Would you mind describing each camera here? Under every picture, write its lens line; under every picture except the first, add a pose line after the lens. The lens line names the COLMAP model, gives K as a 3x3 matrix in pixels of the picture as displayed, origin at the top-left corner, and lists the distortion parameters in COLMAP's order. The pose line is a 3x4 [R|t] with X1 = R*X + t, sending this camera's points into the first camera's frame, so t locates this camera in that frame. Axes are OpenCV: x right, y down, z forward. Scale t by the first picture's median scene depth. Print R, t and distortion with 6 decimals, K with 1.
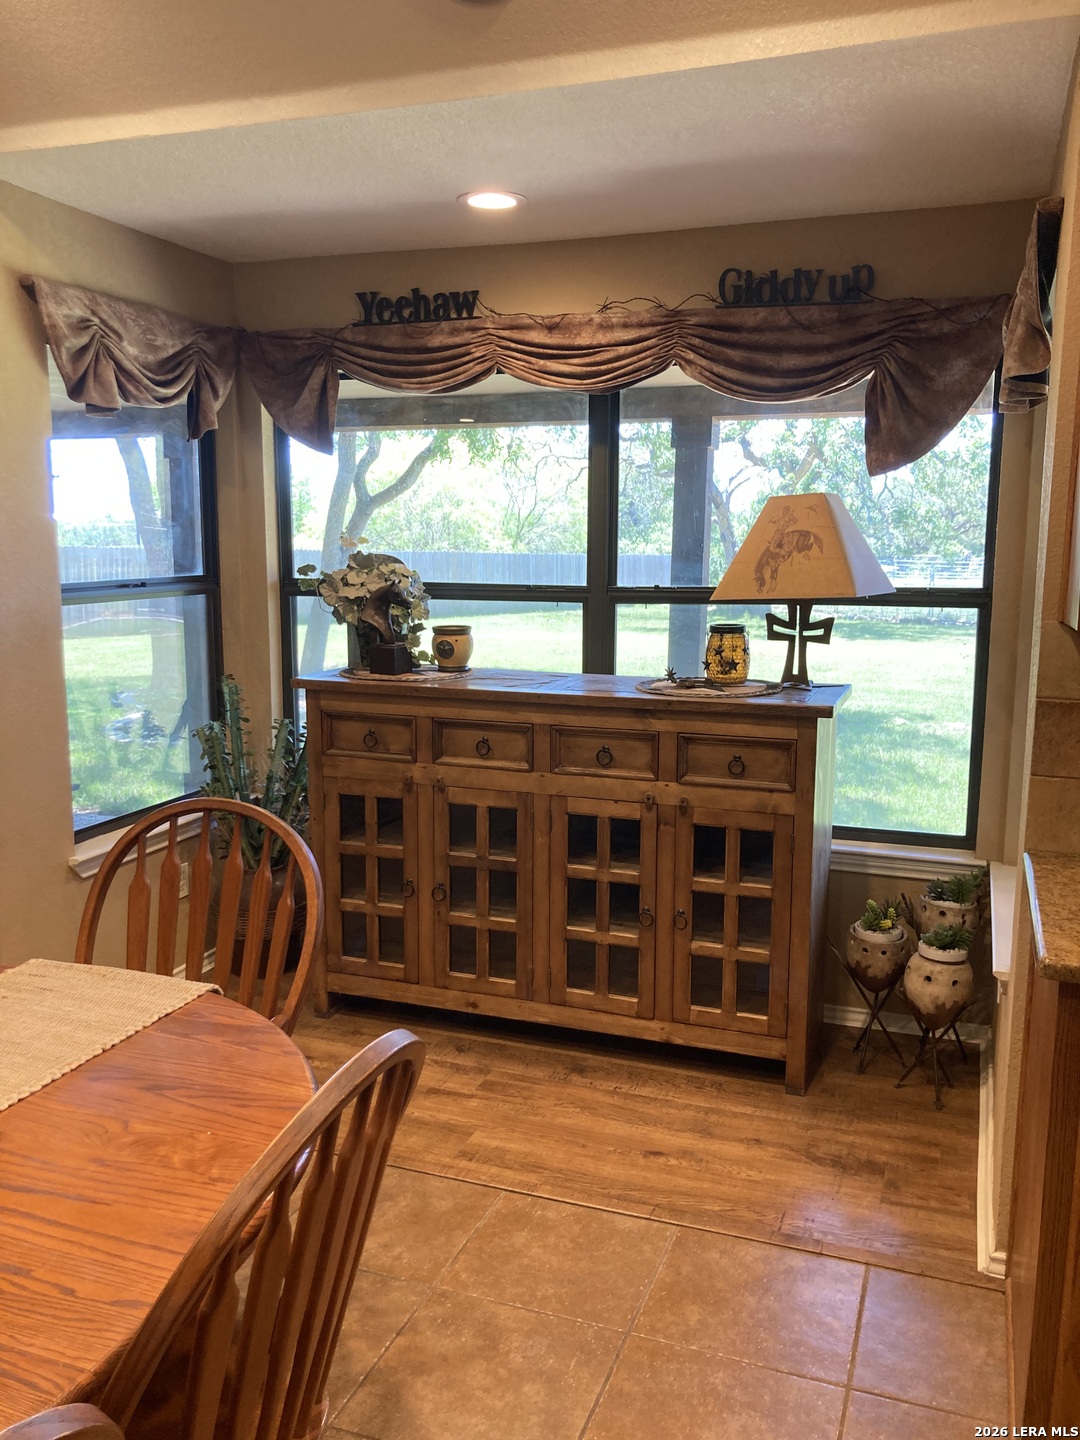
lens RADIAL K [[1211.0, 0, 540.0], [0, 1211.0, 720.0], [0, 0, 1]] dist [0.023057, -0.009334]
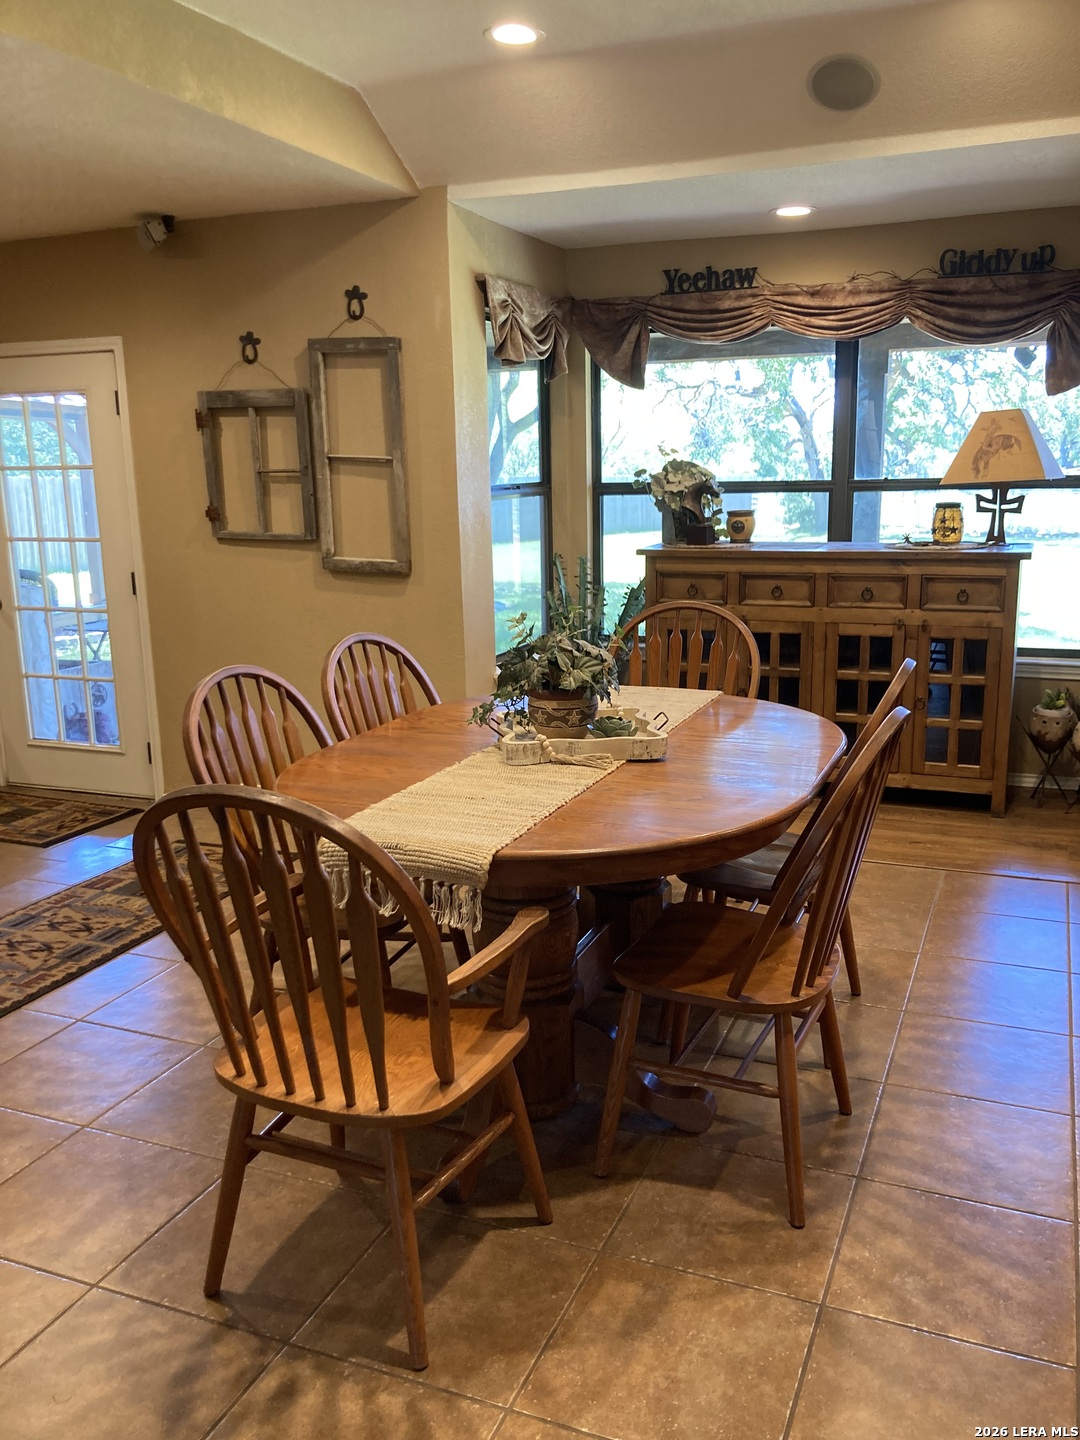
lens RADIAL K [[1200.8, 0, 571.1], [0, 1200.8, 725.6], [0, 0, 1]] dist [-0.020414, 0.085589]
pose [[0.999378, -0.015815, -0.031535, -0.251130], [0.017884, 0.997630, 0.066449, 0.082713], [0.030409, -0.066972, 0.997291, -0.453387]]
